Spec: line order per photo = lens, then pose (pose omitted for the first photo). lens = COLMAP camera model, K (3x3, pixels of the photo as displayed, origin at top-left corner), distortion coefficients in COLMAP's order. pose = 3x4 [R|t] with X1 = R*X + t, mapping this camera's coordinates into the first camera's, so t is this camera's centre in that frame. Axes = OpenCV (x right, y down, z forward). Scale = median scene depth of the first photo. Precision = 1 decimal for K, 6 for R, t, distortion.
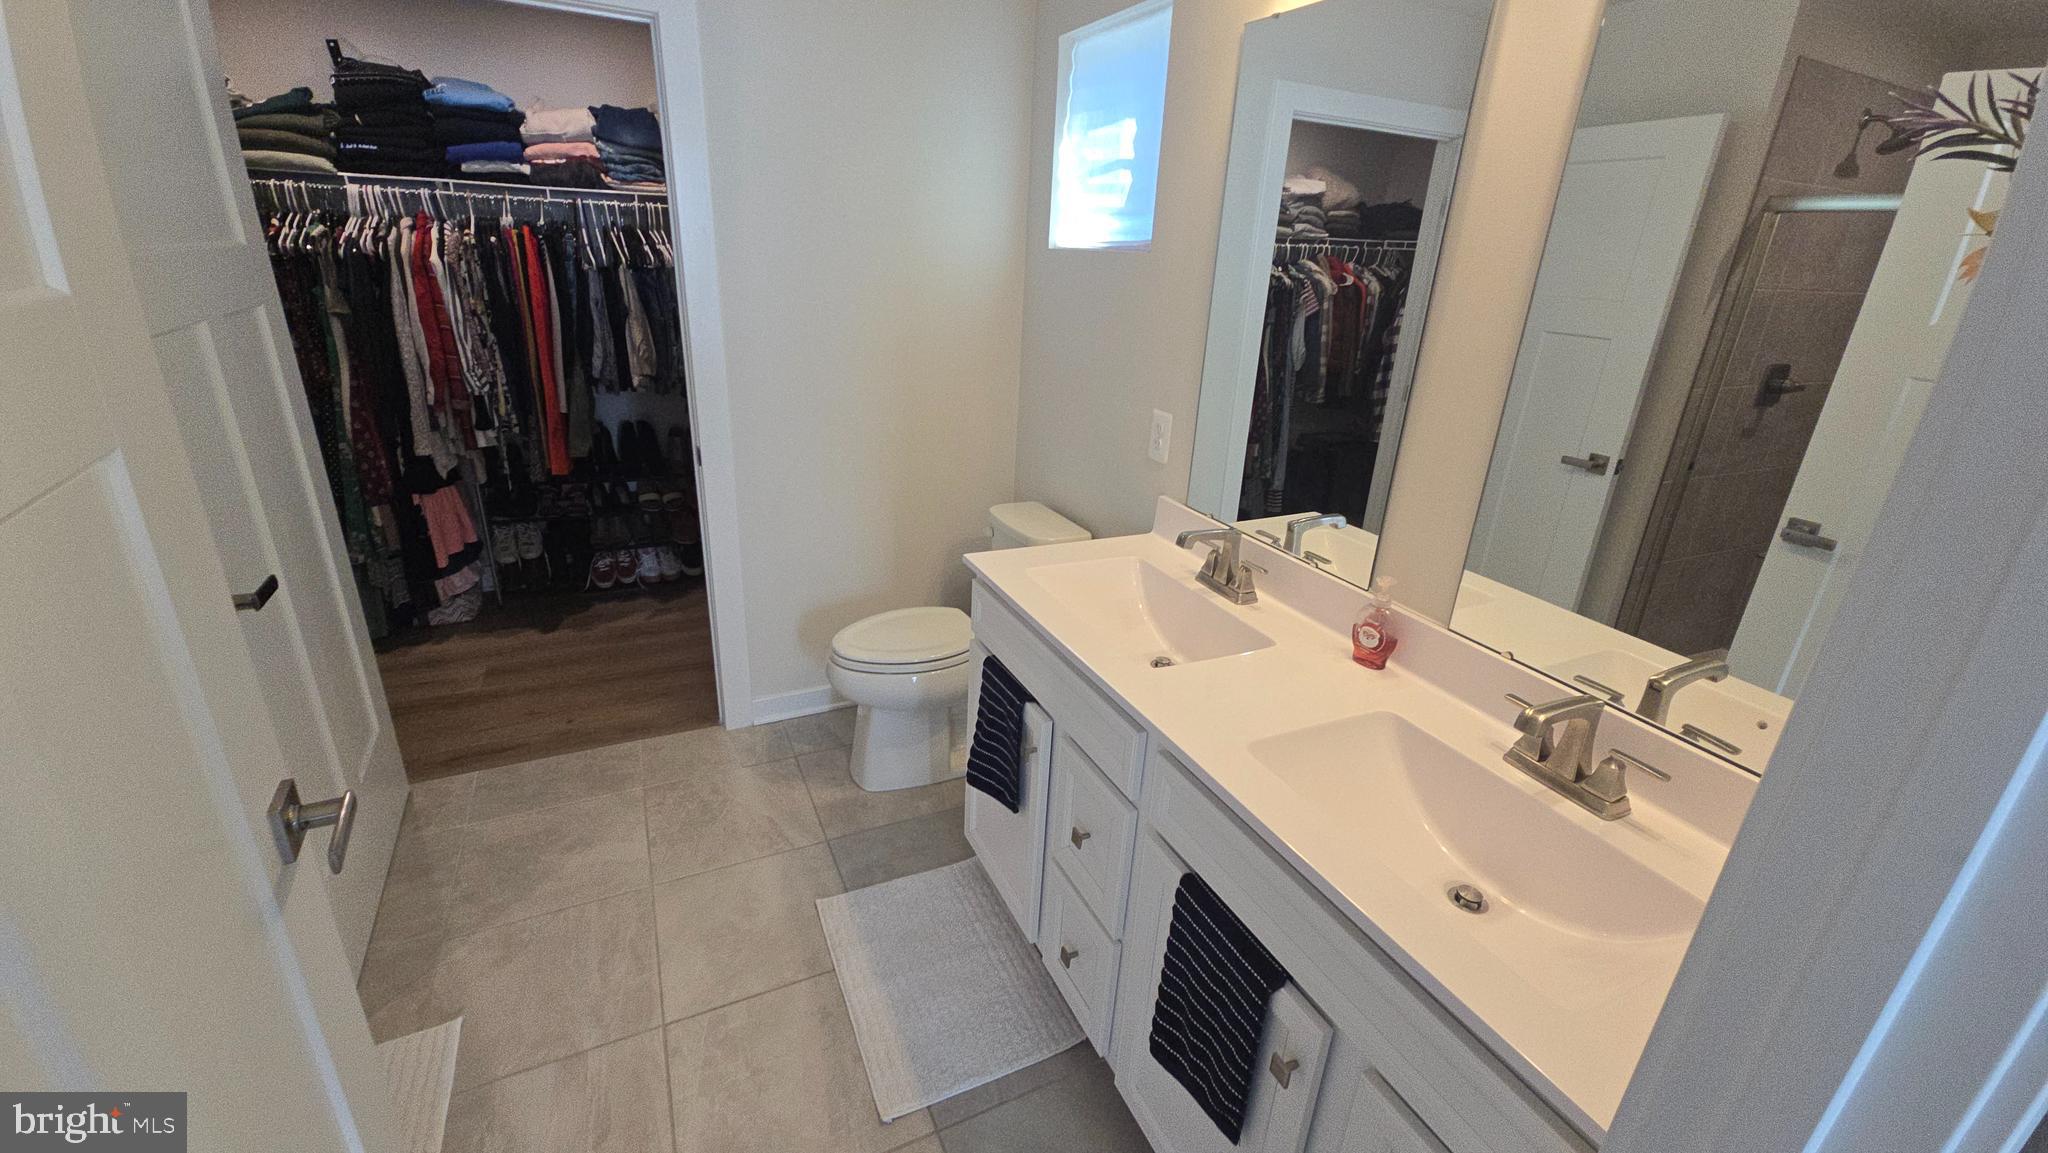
lens RADIAL K [[830.0, 0, 1034.3], [0, 830.0, 575.4], [0, 0, 1]] dist [0.002243, 0.000239]
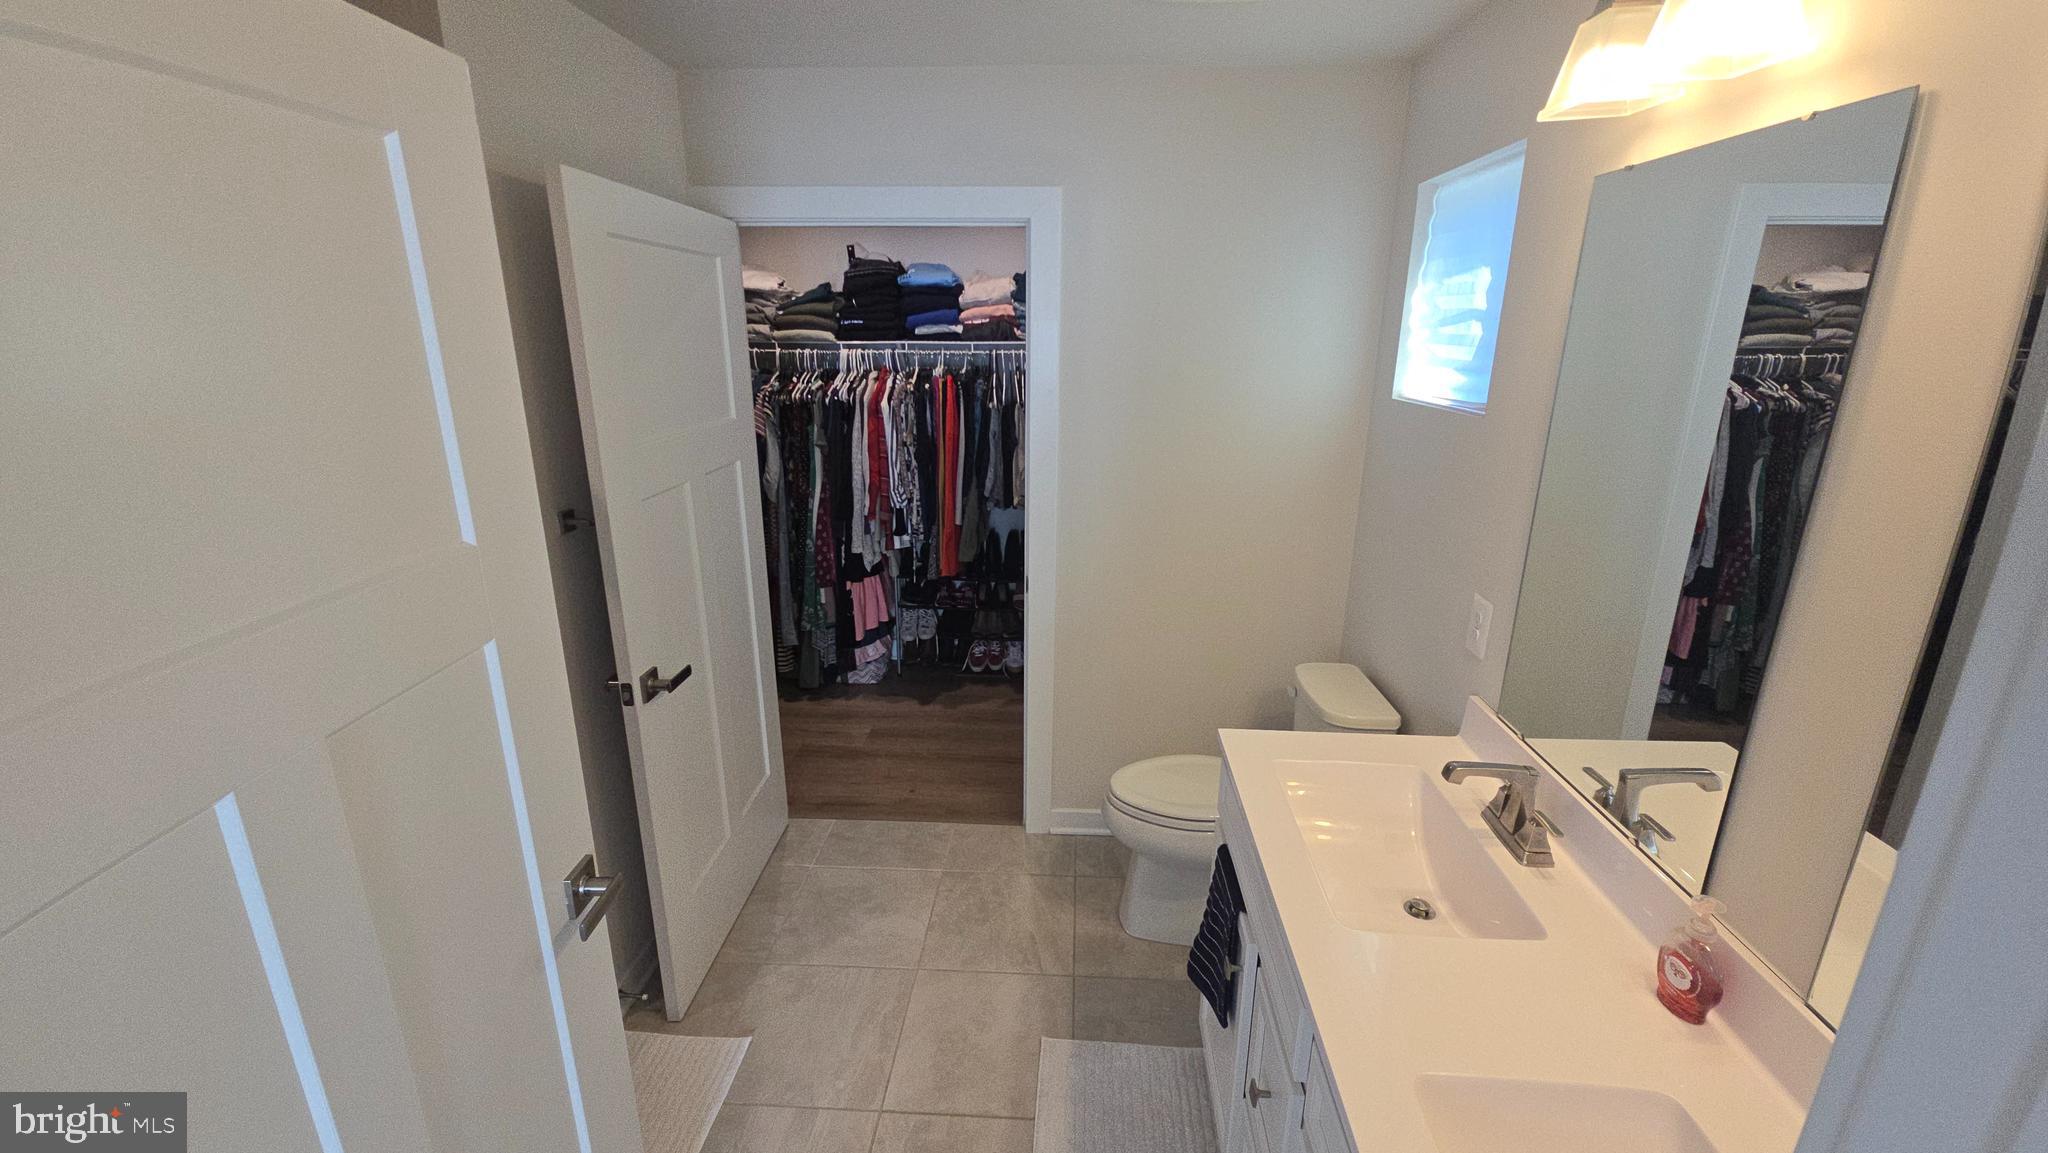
lens RADIAL K [[830.0, 0, 1034.3], [0, 830.0, 575.4], [0, 0, 1]] dist [0.002243, 0.000239]
pose [[0.871169, 0.097311, -0.481243, 0.114528], [-0.143421, 0.987849, -0.059878, -0.074017], [0.469568, 0.121184, 0.874540, 0.024277]]
